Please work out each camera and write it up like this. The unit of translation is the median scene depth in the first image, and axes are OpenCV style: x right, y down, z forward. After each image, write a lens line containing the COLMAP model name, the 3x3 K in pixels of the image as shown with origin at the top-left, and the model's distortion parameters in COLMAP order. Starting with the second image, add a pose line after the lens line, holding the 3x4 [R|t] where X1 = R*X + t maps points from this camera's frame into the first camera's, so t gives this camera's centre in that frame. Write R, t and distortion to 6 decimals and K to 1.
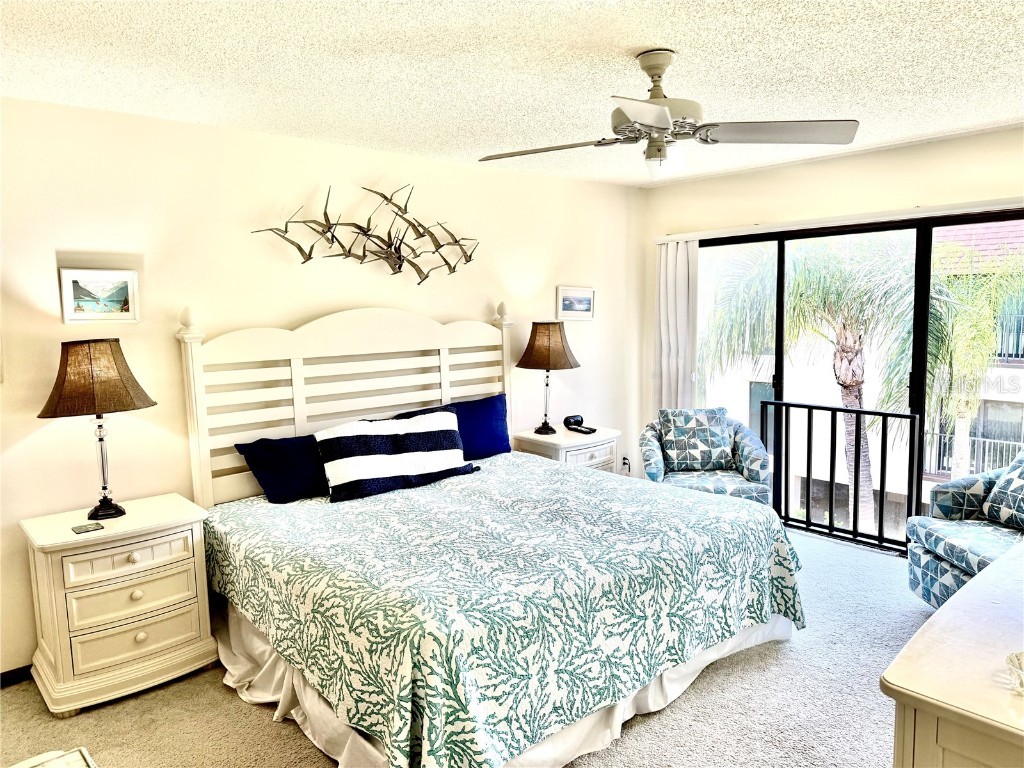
lens RADIAL K [[720.0, 0, 516.7], [0, 720.0, 380.2], [0, 0, 1]] dist [0.066729, -0.080487]
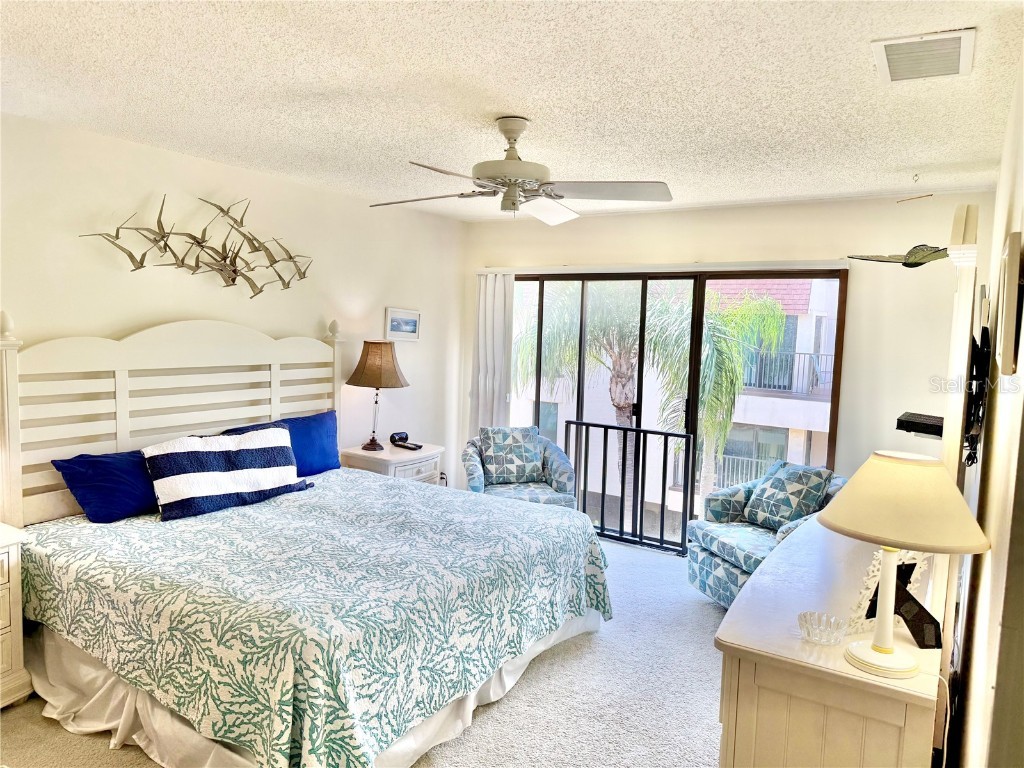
lens RADIAL K [[720.0, 0, 506.9], [0, 720.0, 373.8], [0, 0, 1]] dist [0.066729, -0.080487]
pose [[0.959892, 0.033150, 0.278404, -0.095245], [-0.024636, 0.999117, -0.034025, -0.005579], [-0.279287, 0.025801, 0.959861, -0.067308]]
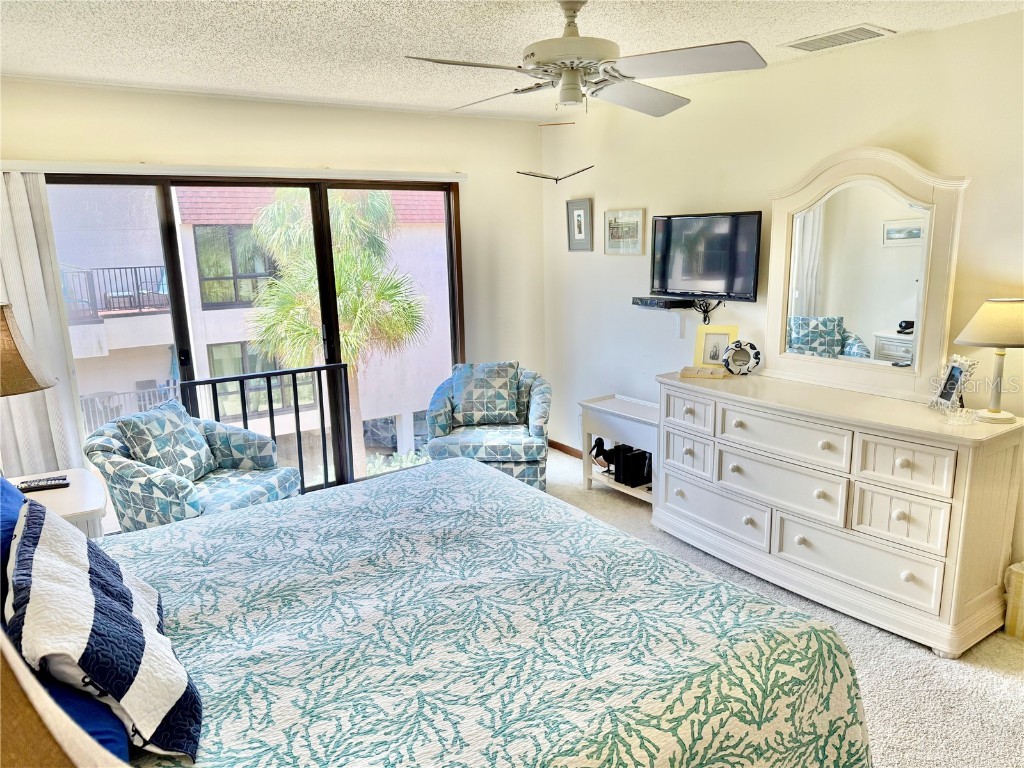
lens RADIAL K [[720.0, 0, 509.2], [0, 720.0, 381.4], [0, 0, 1]] dist [0.066729, -0.080487]
pose [[0.131269, -0.181520, 0.974586, -0.614291], [0.127587, 0.978011, 0.164973, -0.092345], [-0.983102, 0.102689, 0.151543, 0.754379]]
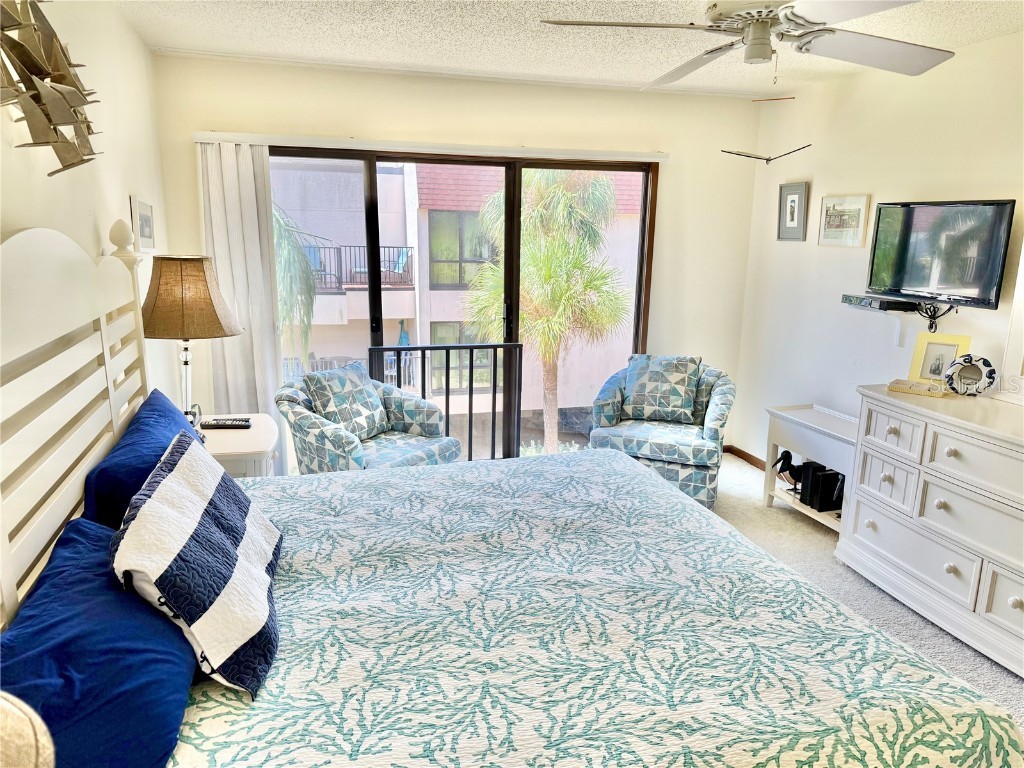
lens RADIAL K [[720.0, 0, 511.2], [0, 720.0, 386.8], [0, 0, 1]] dist [0.066729, -0.080487]
pose [[0.422592, -0.167273, 0.890750, -0.553317], [0.072580, 0.985910, 0.150710, -0.065816], [-0.903409, 0.000962, 0.428778, 0.698000]]
